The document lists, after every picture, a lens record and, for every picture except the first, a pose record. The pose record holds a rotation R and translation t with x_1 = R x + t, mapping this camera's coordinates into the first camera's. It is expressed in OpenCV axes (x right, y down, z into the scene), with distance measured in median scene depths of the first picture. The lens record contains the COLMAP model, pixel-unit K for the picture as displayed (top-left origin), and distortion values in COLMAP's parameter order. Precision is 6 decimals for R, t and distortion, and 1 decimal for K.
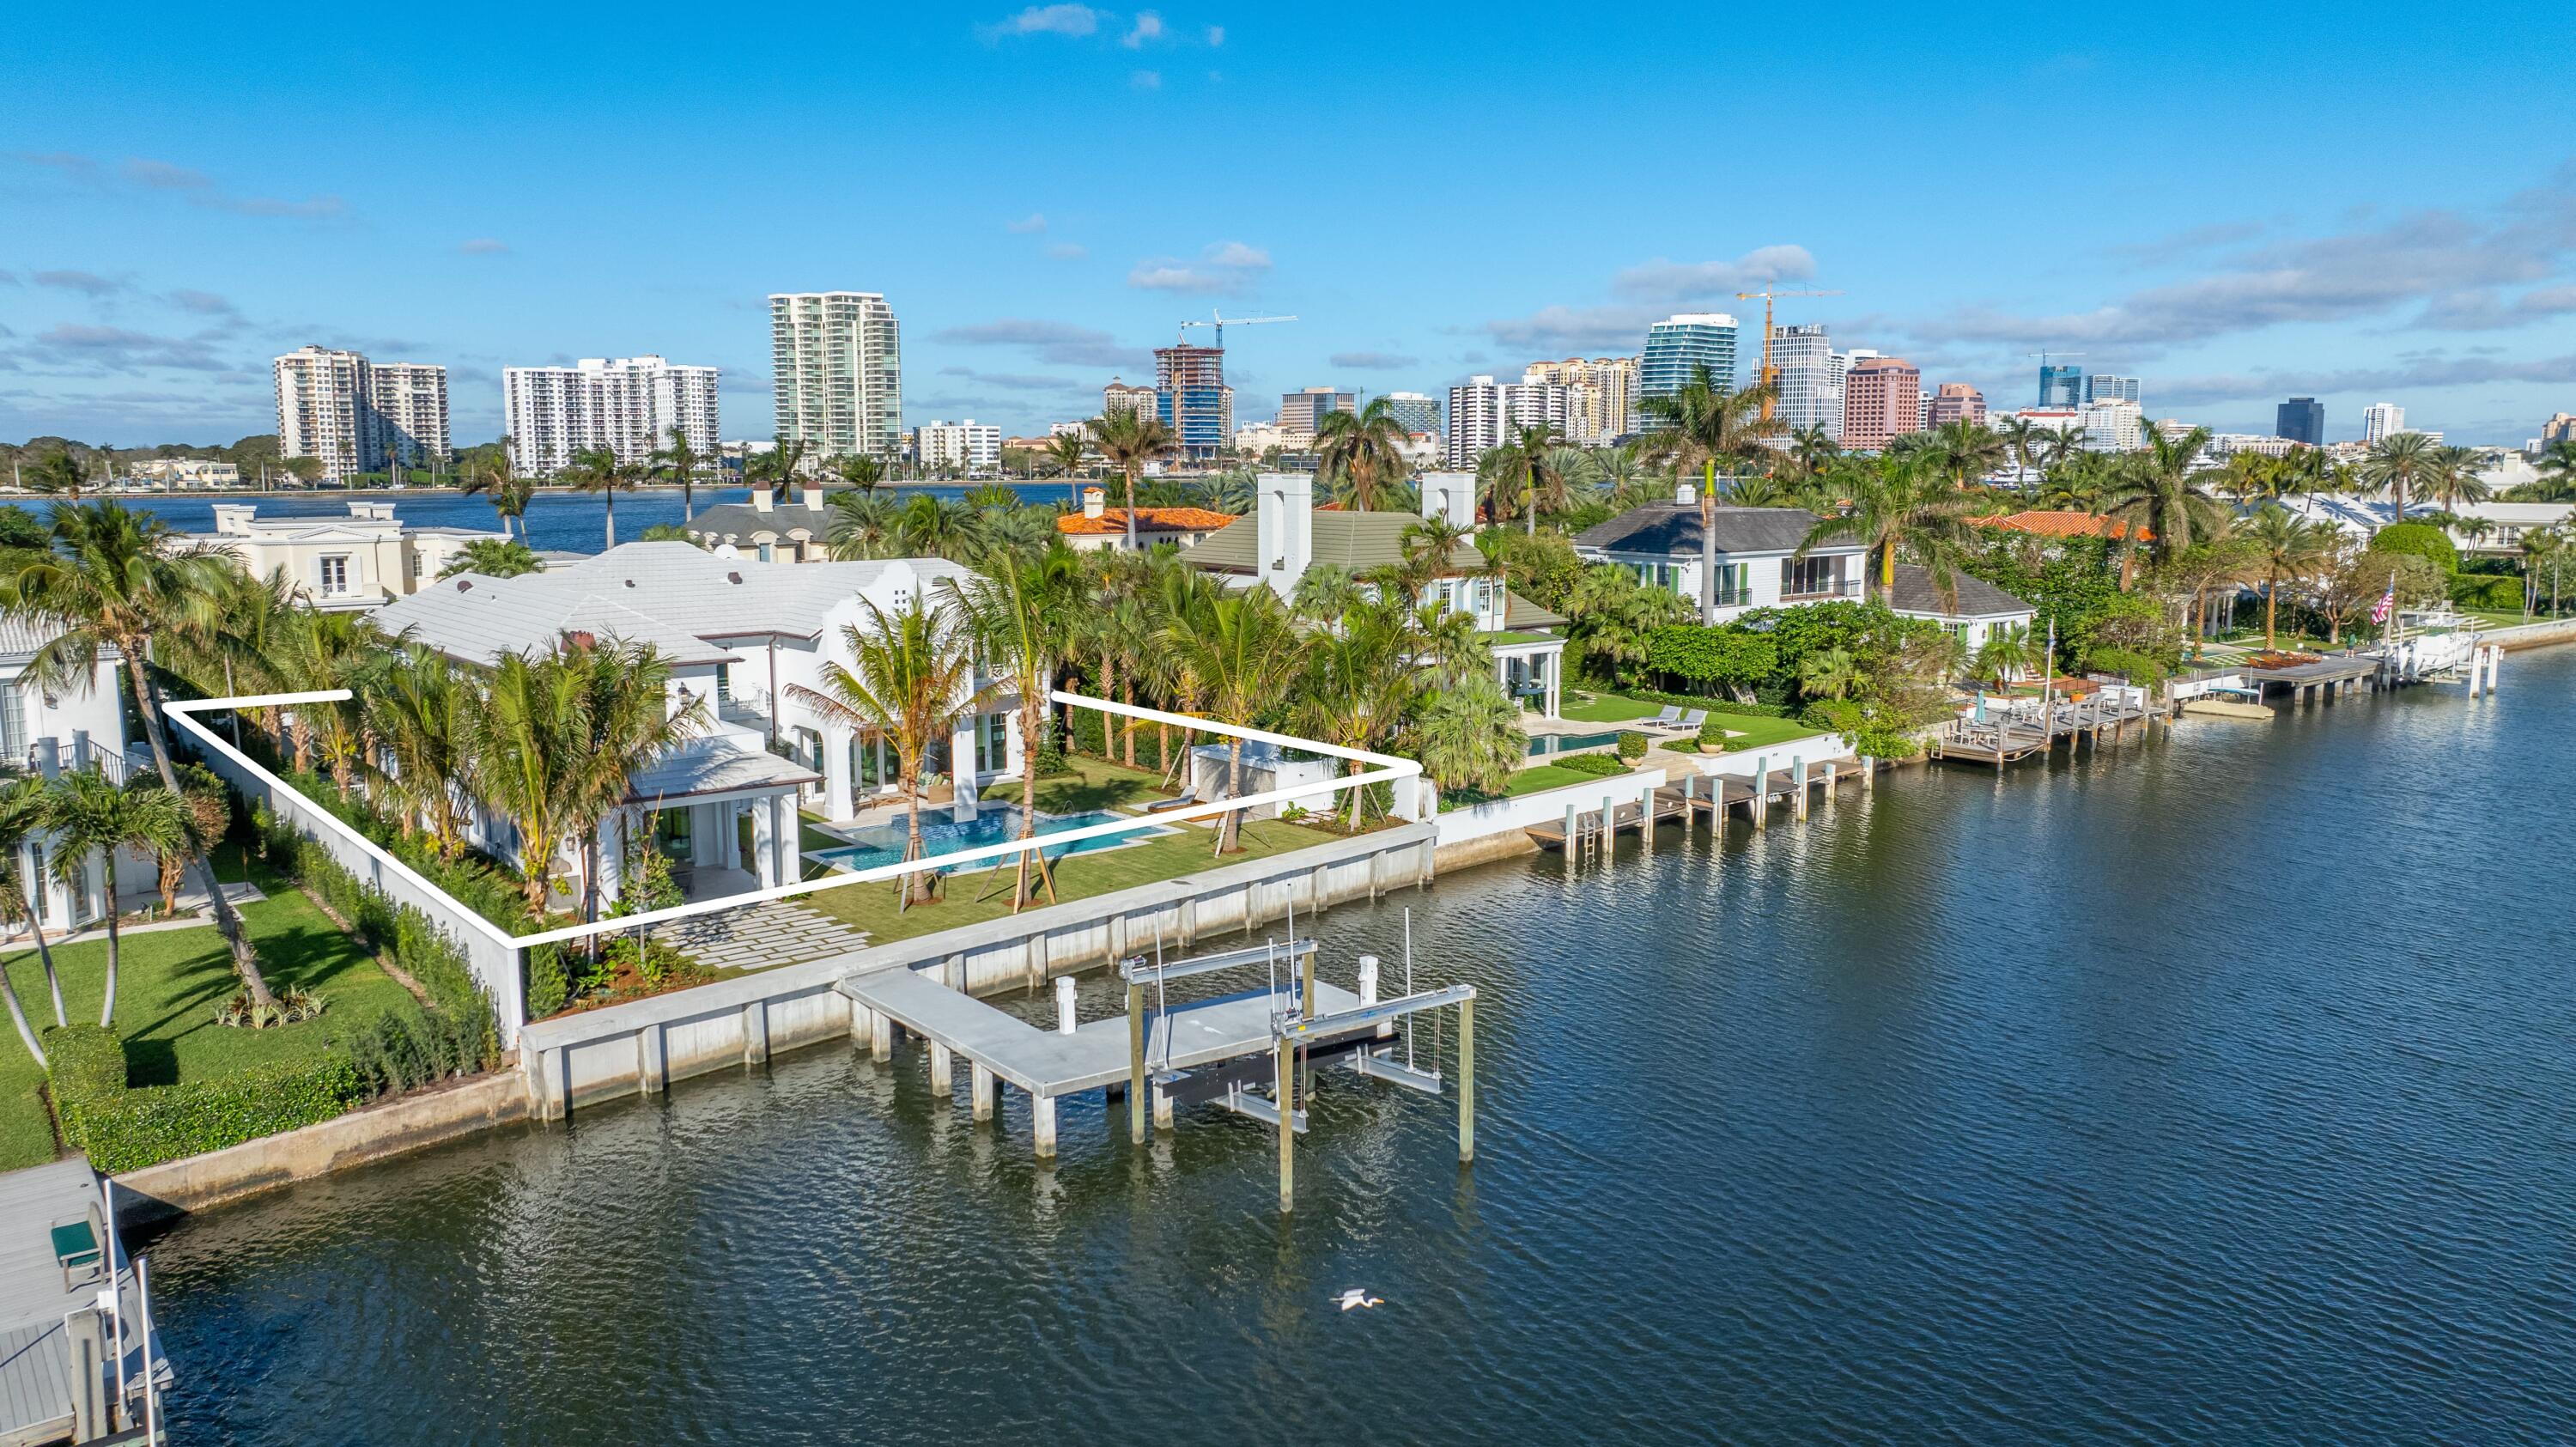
lens RADIAL K [[1841.6, 0, 1288.0], [0, 1841.6, 723.5], [0, 0, 1]] dist [-0.026208, -0.002811]
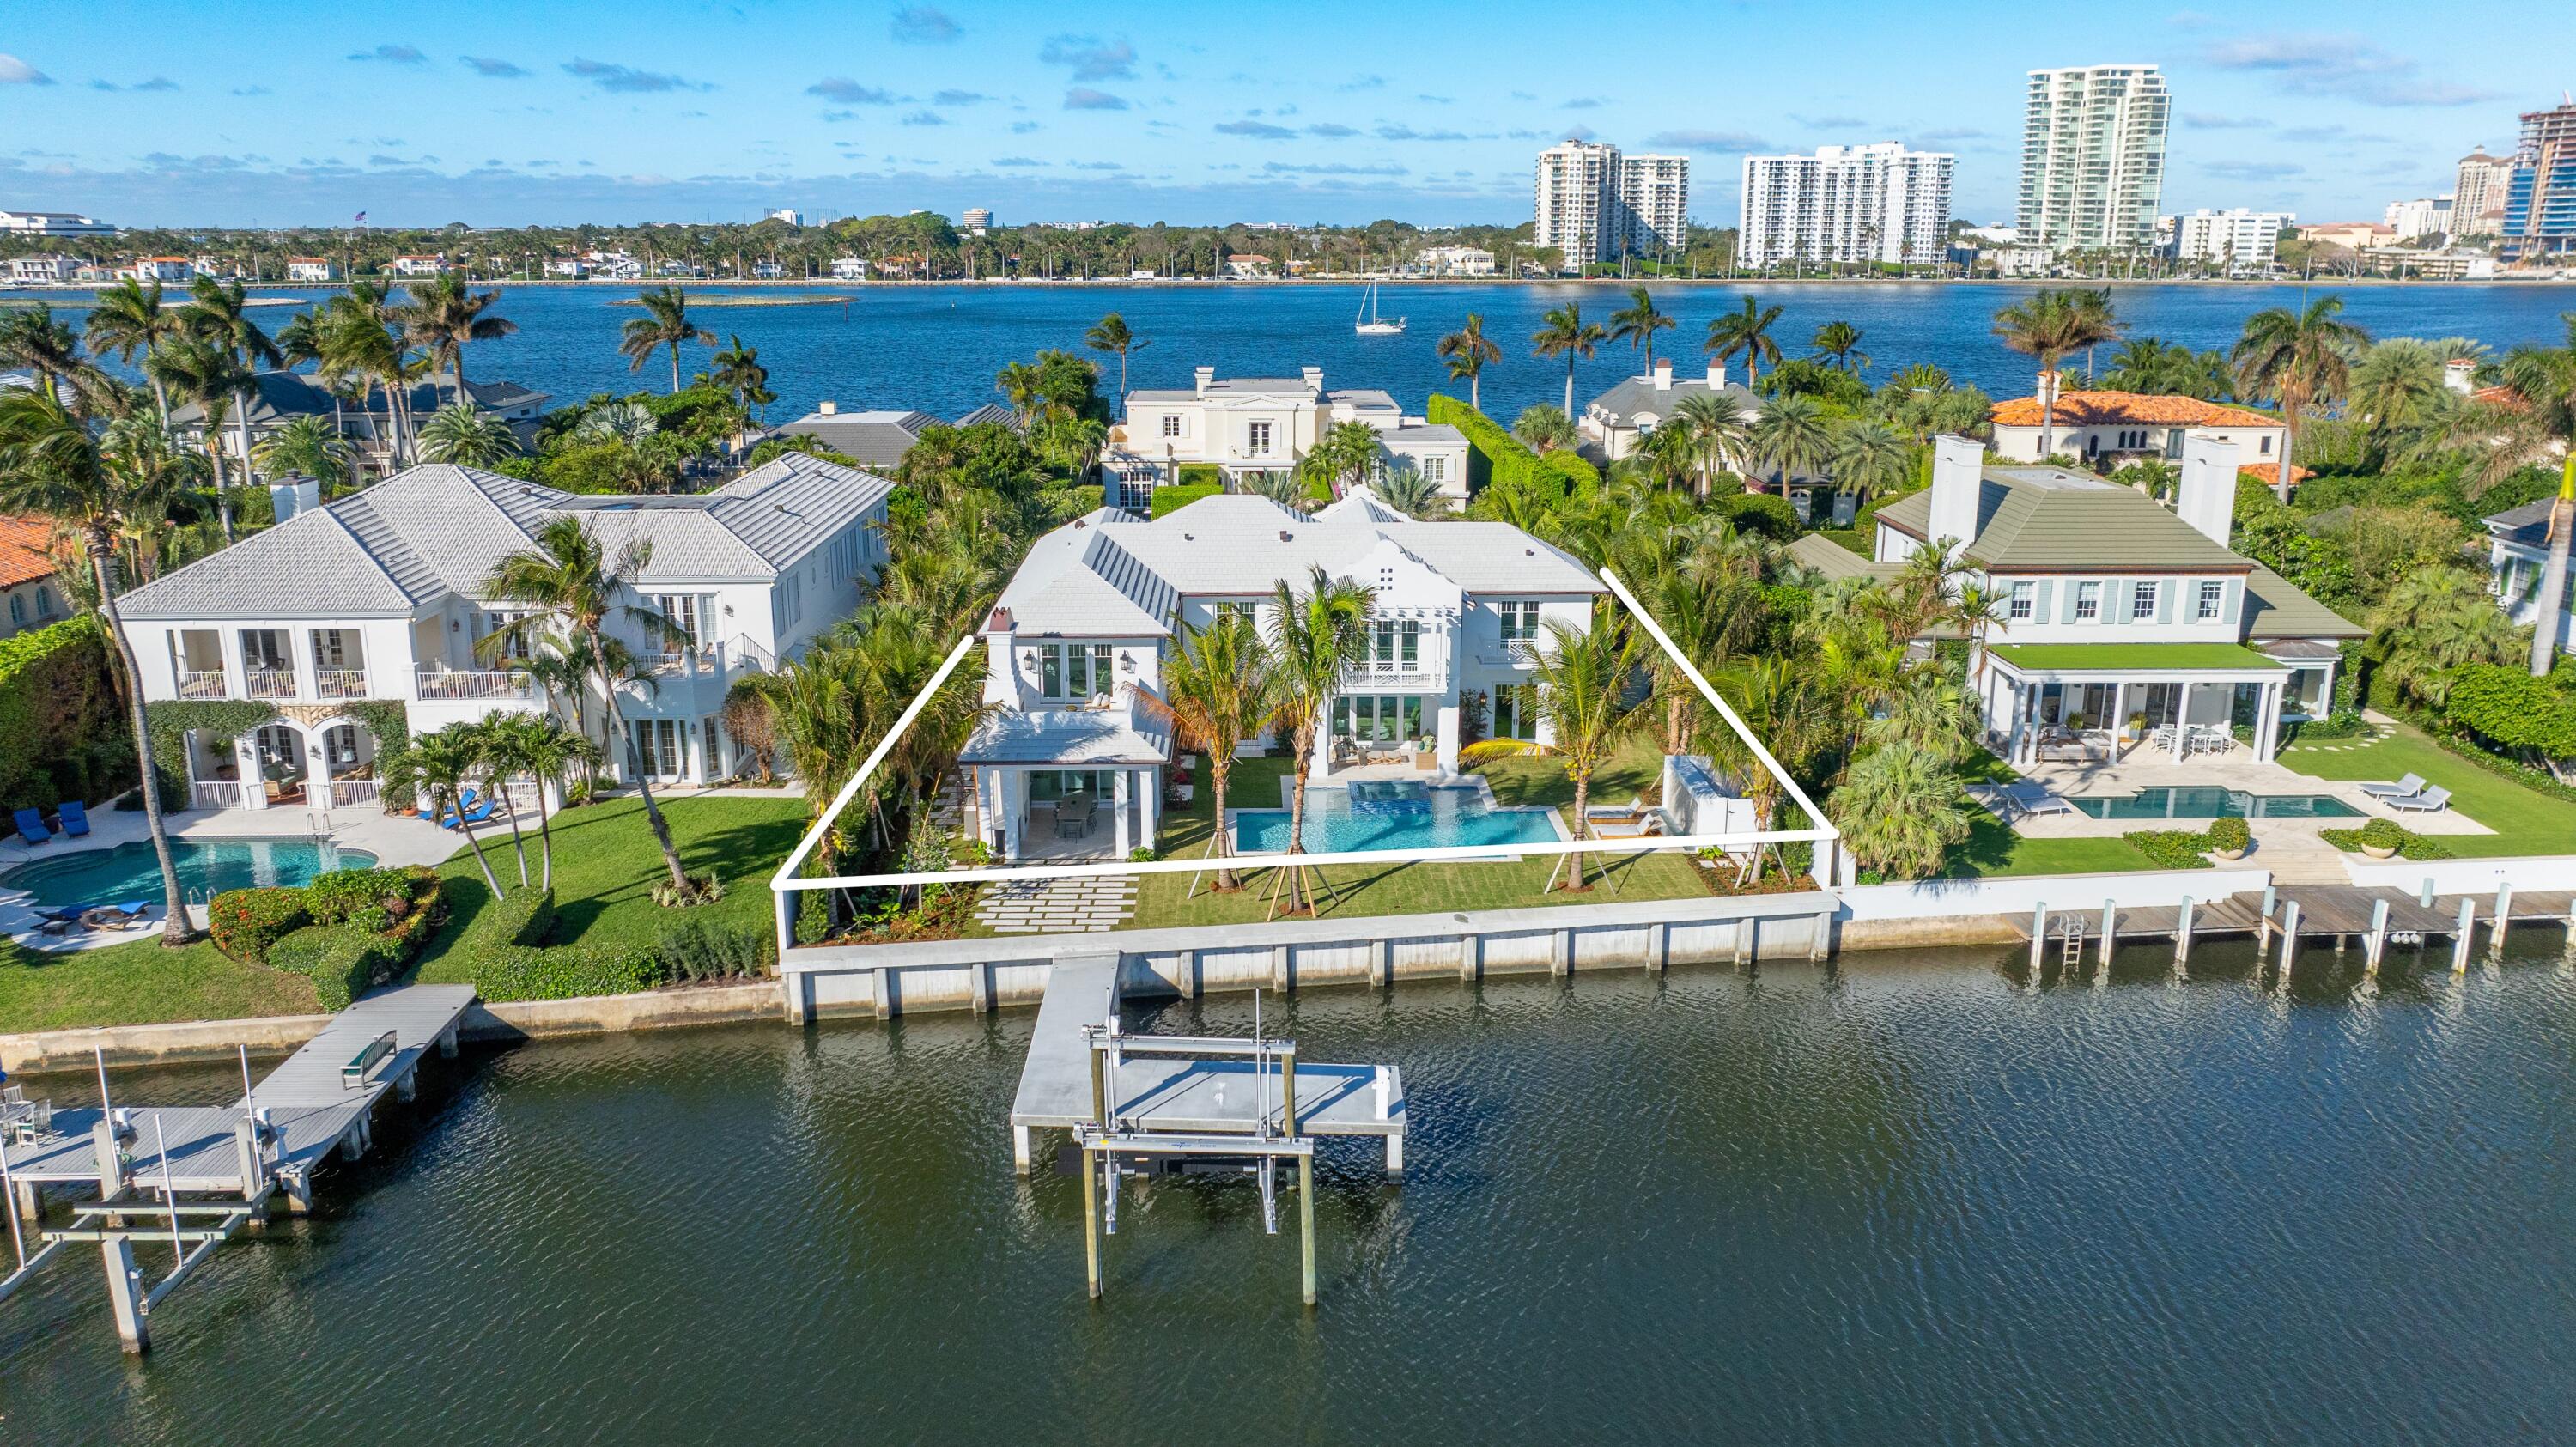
lens RADIAL K [[1864.5, 0, 1288.0], [0, 1864.5, 723.5], [0, 0, 1]] dist [-0.027718, 0.004997]
pose [[0.789865, 0.159203, -0.592256, 0.035196], [-0.089932, 0.985346, 0.144931, -0.012253], [0.606651, -0.061213, 0.792608, 0.010985]]
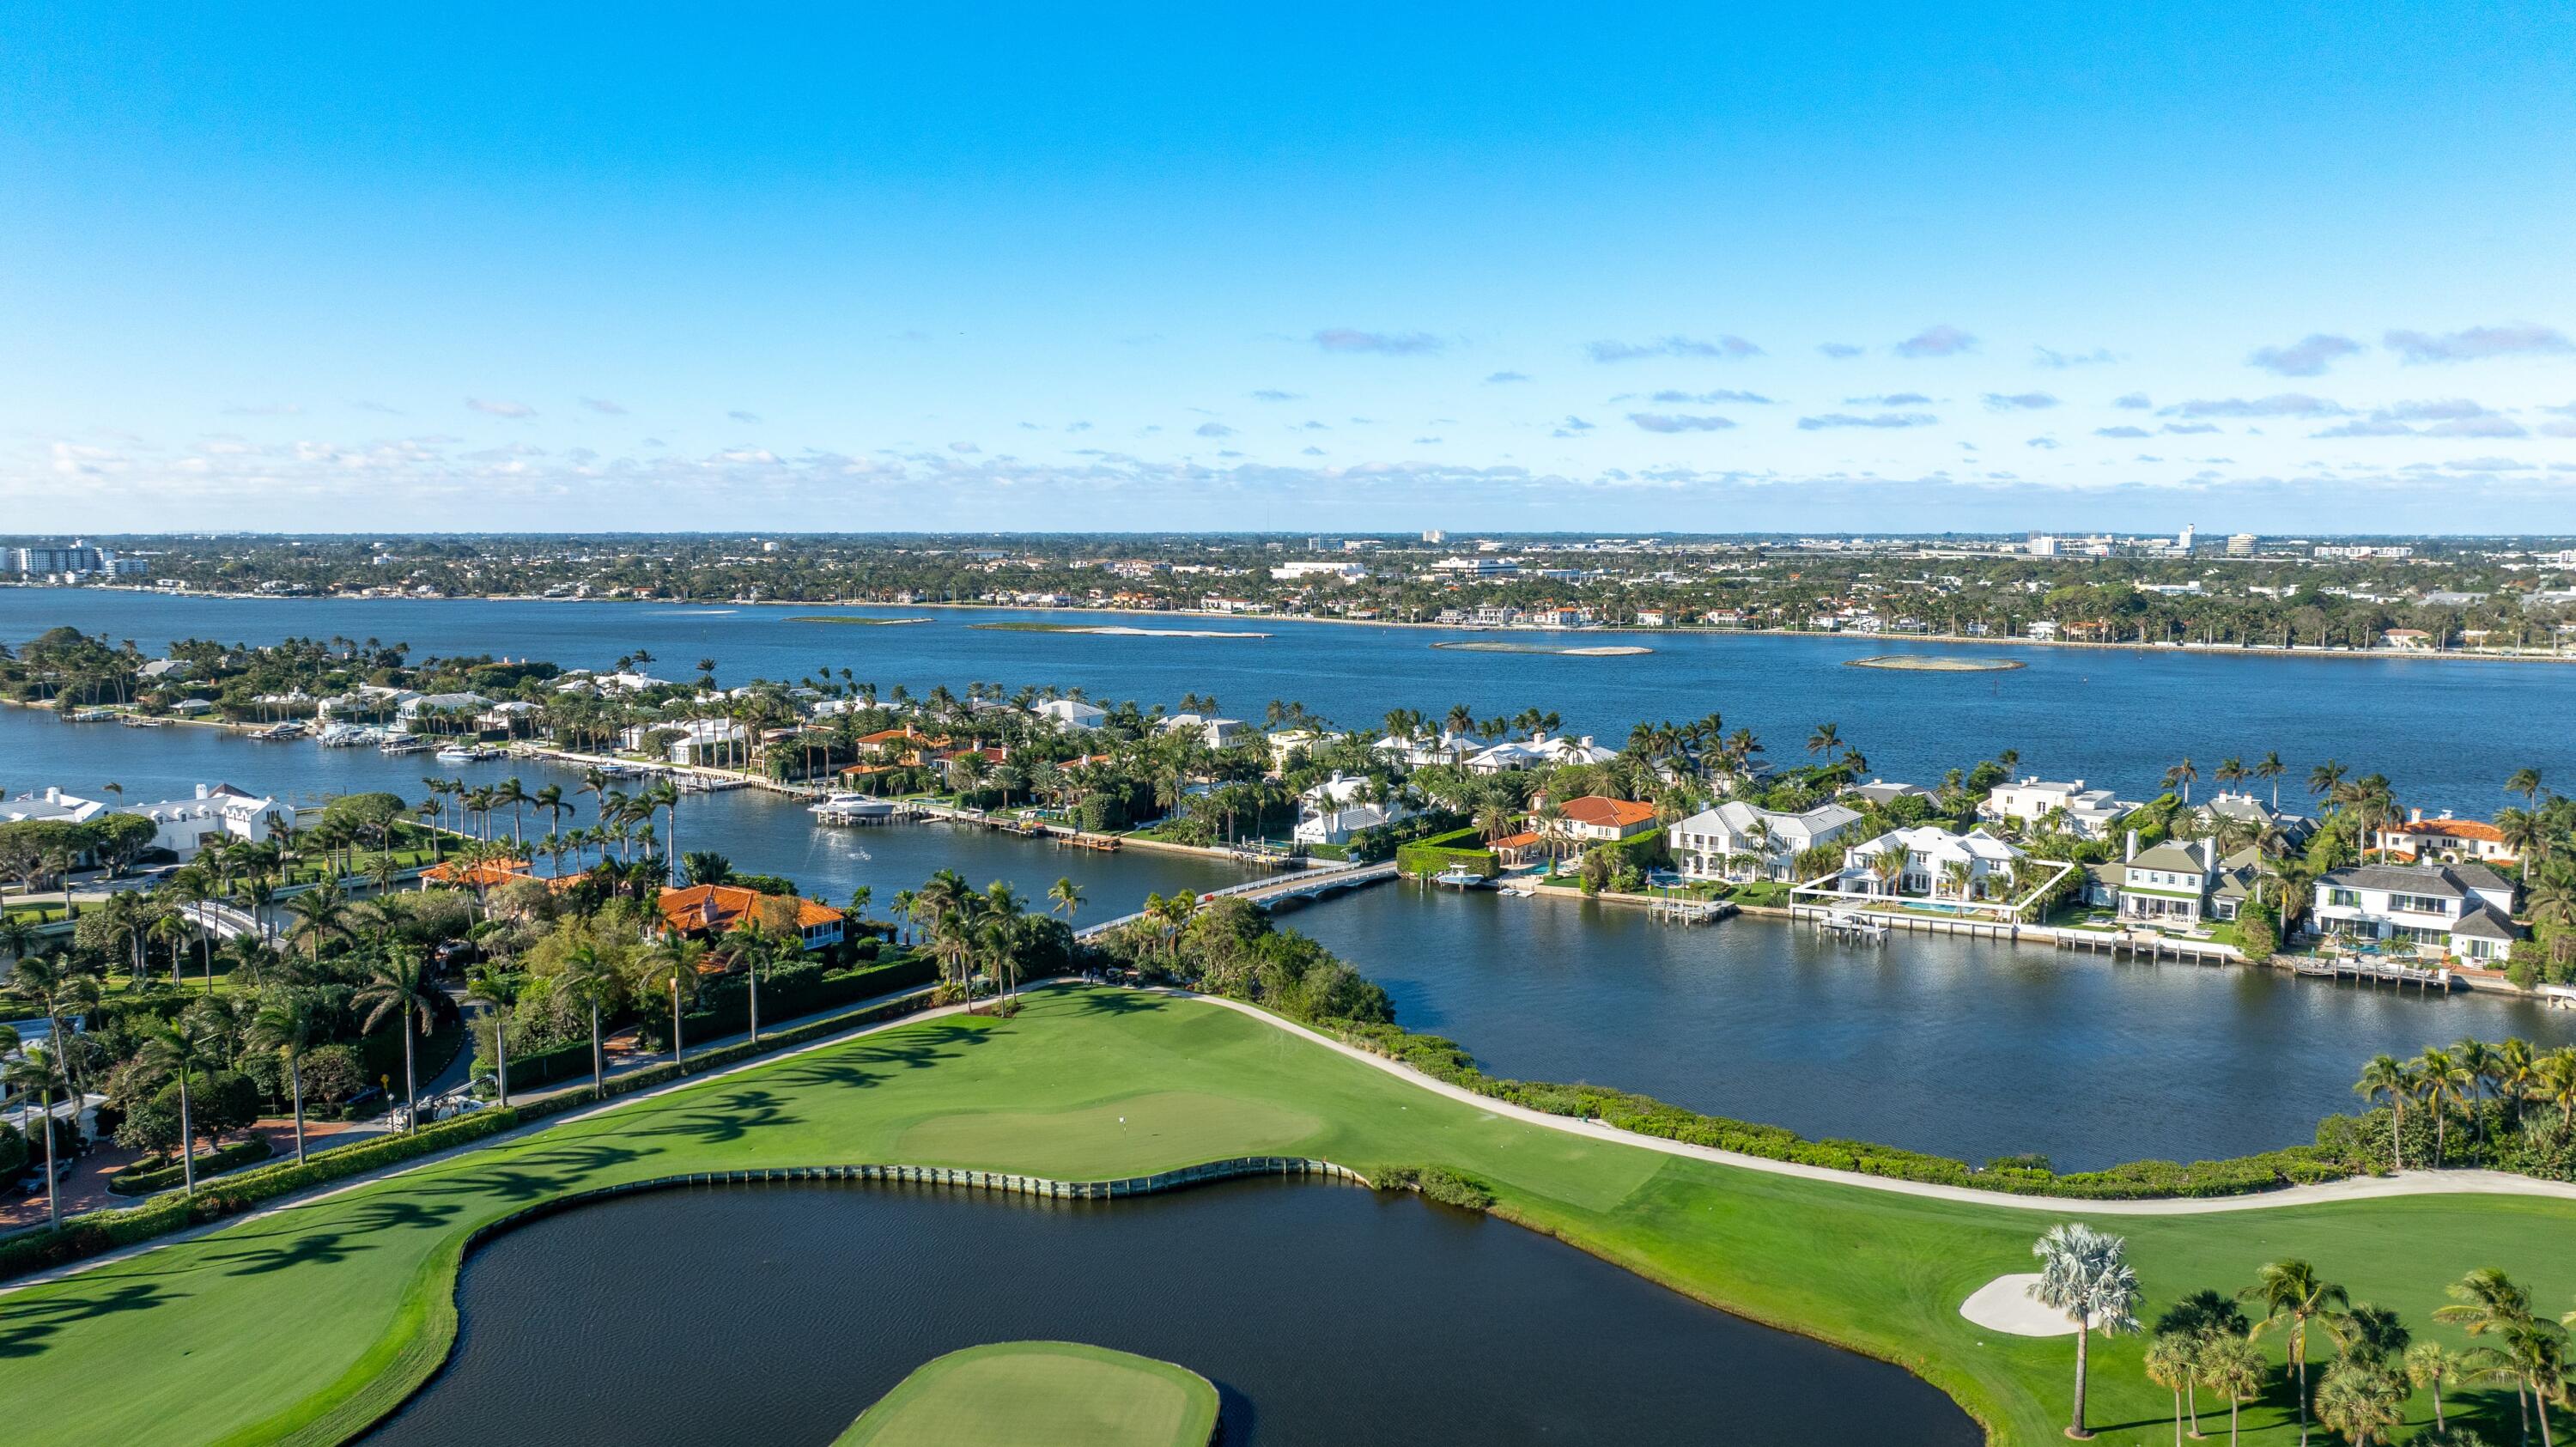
lens RADIAL K [[1873.4, 0, 1242.0], [0, 1873.4, 788.9], [0, 0, 1]] dist [-0.020225, 0.001724]
pose [[0.235063, 0.136555, -0.962340, 0.330286], [-0.136790, 0.984876, 0.106341, -0.041030], [0.962306, 0.106642, 0.250188, -0.158051]]
